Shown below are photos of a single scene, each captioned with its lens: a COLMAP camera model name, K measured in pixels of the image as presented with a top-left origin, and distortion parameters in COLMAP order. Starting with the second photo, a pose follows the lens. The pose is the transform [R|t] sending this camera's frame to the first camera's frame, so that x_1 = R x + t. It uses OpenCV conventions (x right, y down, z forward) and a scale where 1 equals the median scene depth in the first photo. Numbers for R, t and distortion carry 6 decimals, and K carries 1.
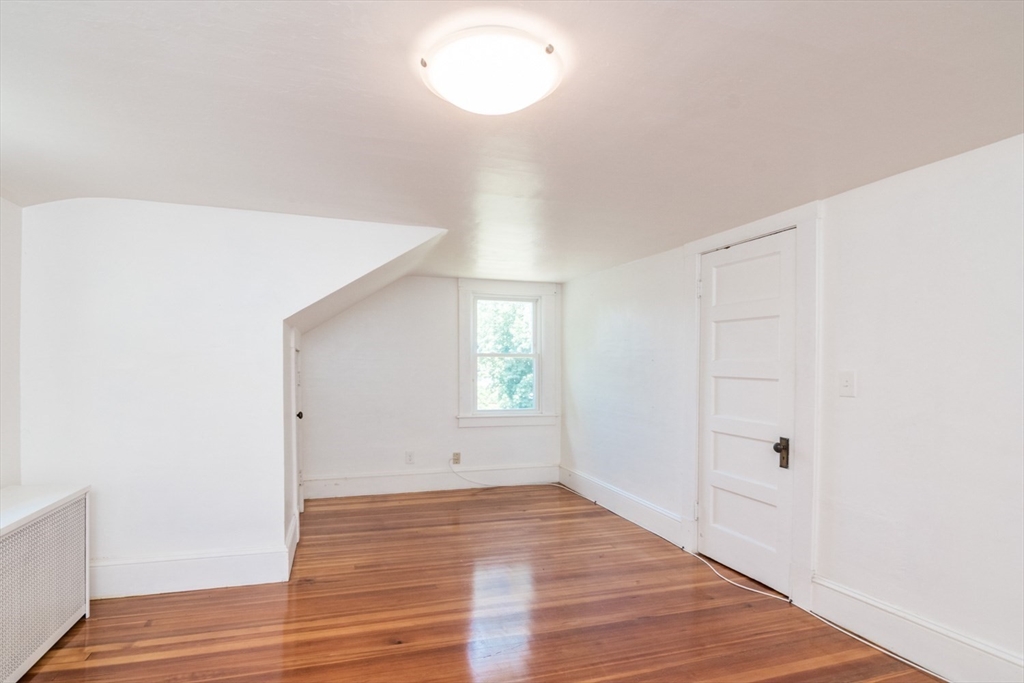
lens RADIAL K [[506.7, 0, 532.0], [0, 506.7, 365.3], [0, 0, 1]] dist [-0.011133, -0.002688]
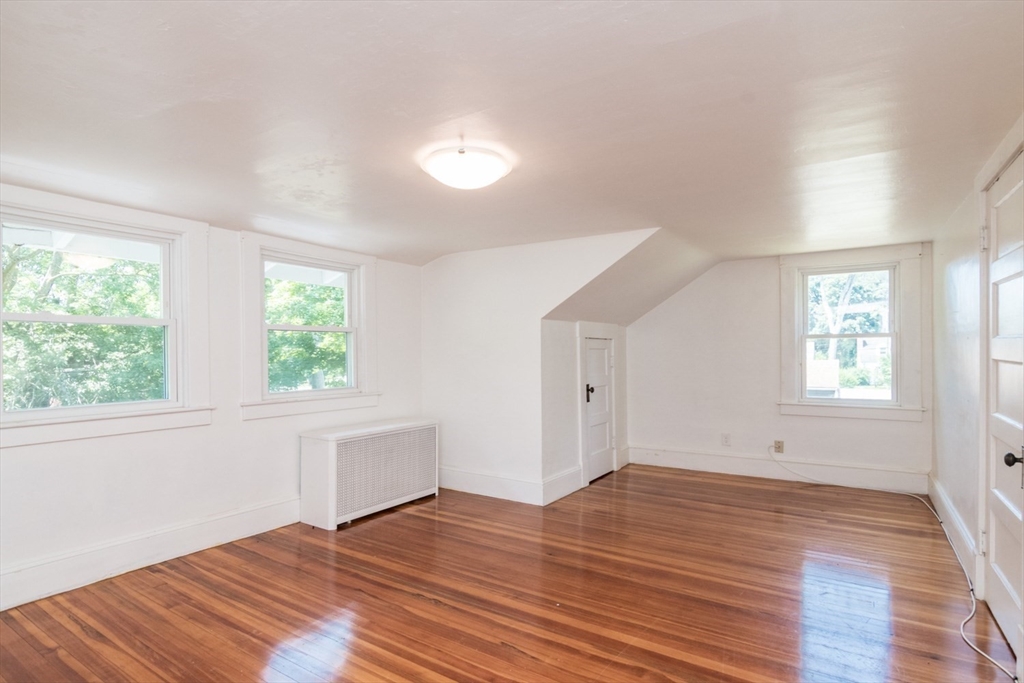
lens RADIAL K [[506.7, 0, 522.1], [0, 506.7, 352.4], [0, 0, 1]] dist [-0.011133, -0.002688]
pose [[0.669332, -0.009556, -0.742902, 0.311318], [0.012503, 0.999921, -0.001596, 0.004105], [0.742858, -0.008220, 0.669398, 0.017659]]
